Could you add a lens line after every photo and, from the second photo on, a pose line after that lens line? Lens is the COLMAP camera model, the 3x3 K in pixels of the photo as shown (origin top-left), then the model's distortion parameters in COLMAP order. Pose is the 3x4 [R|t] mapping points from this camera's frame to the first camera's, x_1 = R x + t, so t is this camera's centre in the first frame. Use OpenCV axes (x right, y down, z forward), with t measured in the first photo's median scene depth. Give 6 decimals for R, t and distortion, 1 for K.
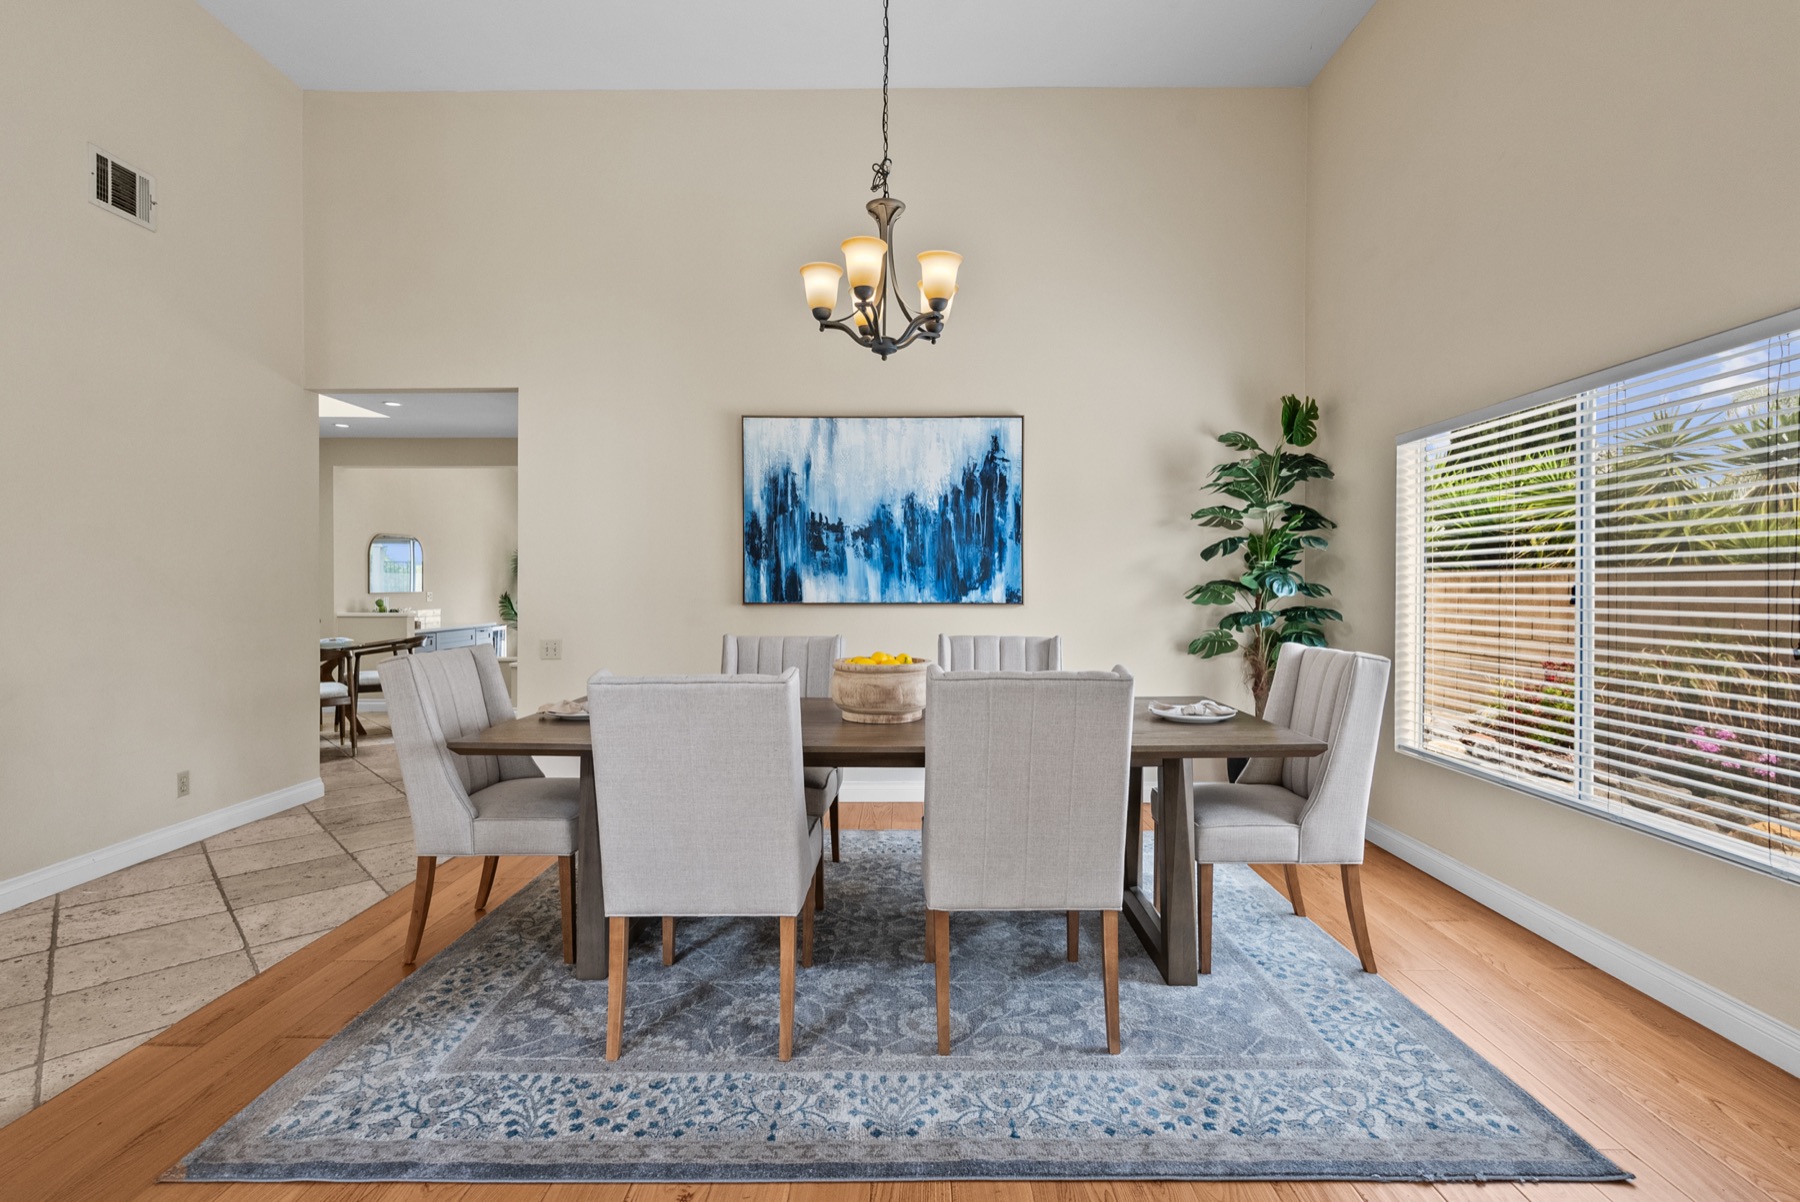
lens RADIAL K [[817.5, 0, 891.4], [0, 817.5, 601.6], [0, 0, 1]] dist [-0.002433, 0.000675]
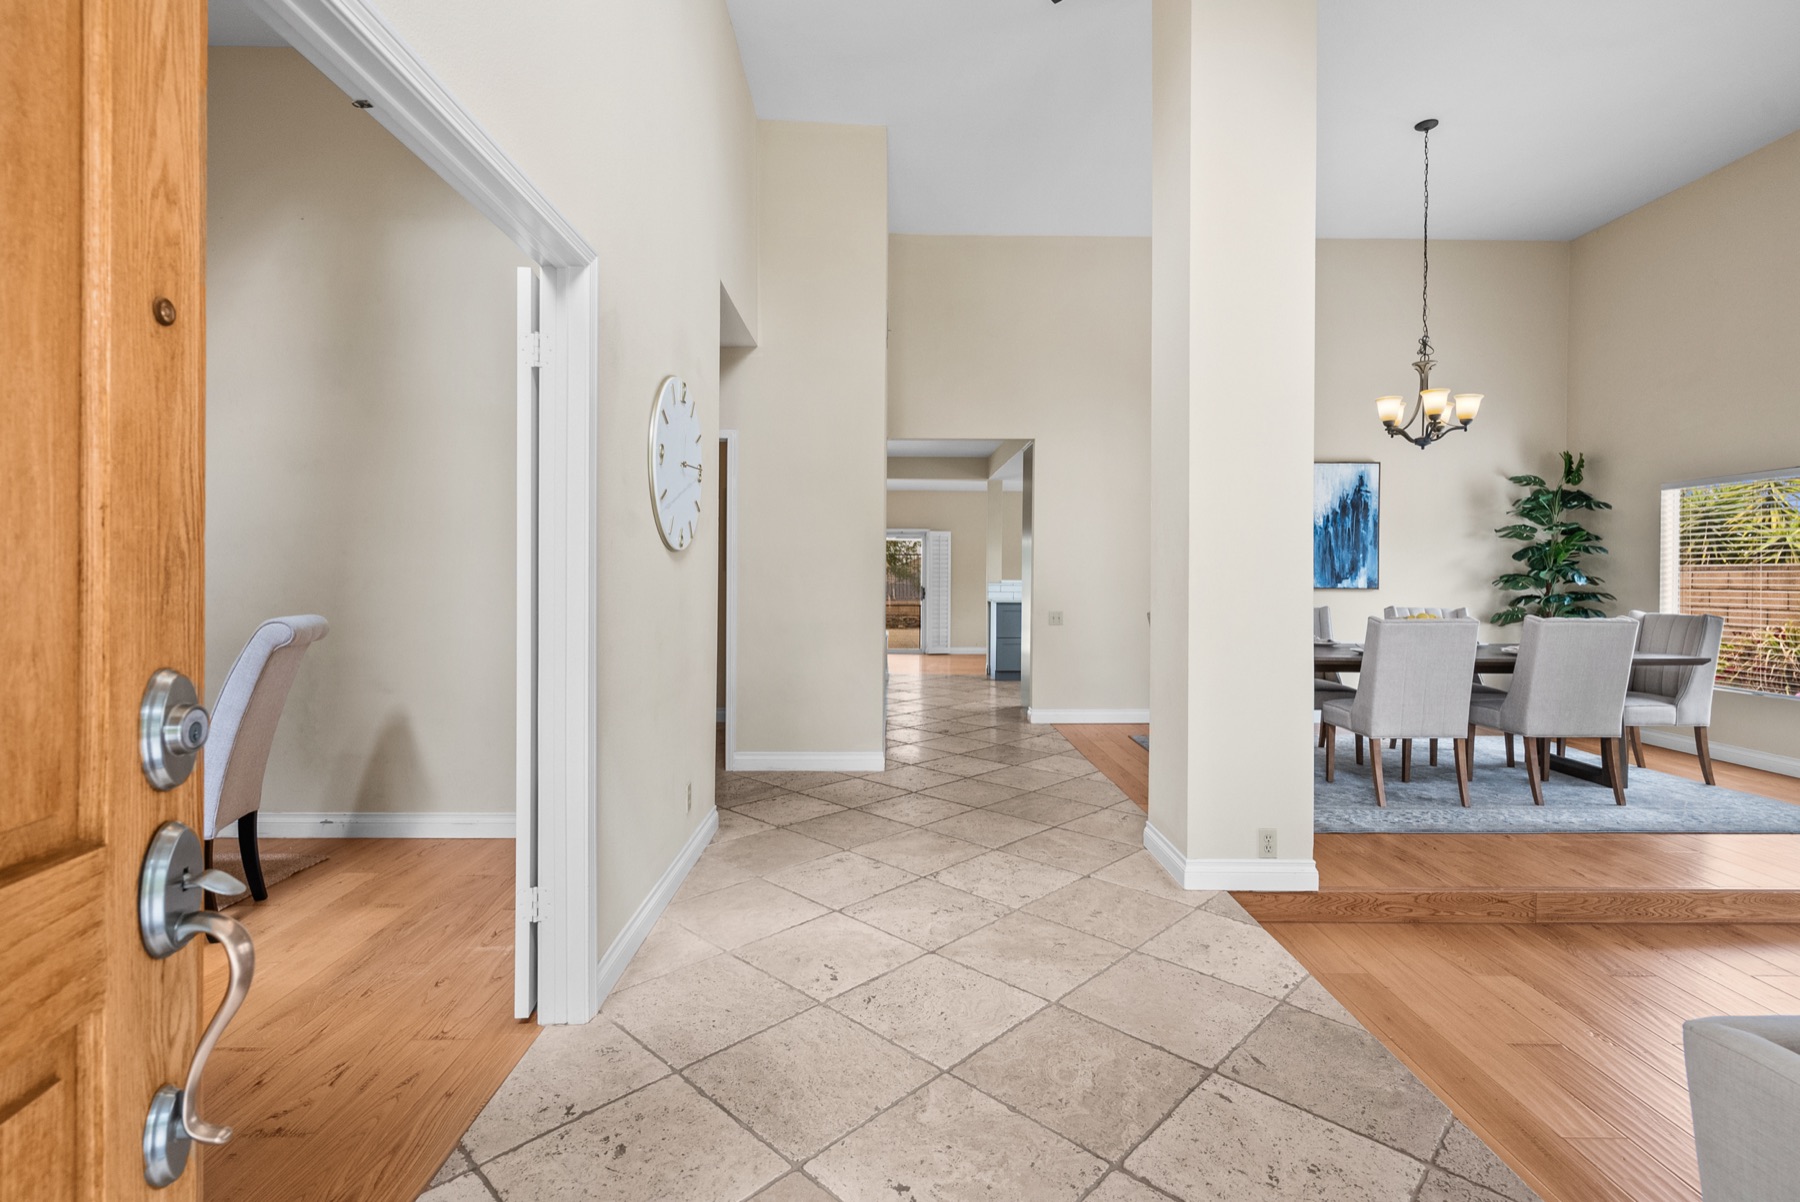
lens RADIAL K [[817.5, 0, 908.9], [0, 817.5, 590.8], [0, 0, 1]] dist [-0.002433, 0.000675]
pose [[0.999887, 0.006122, 0.013714, -0.712921], [-0.006125, 0.999981, 0.000166, 0.011222], [-0.013713, -0.000250, 0.999906, -0.471124]]
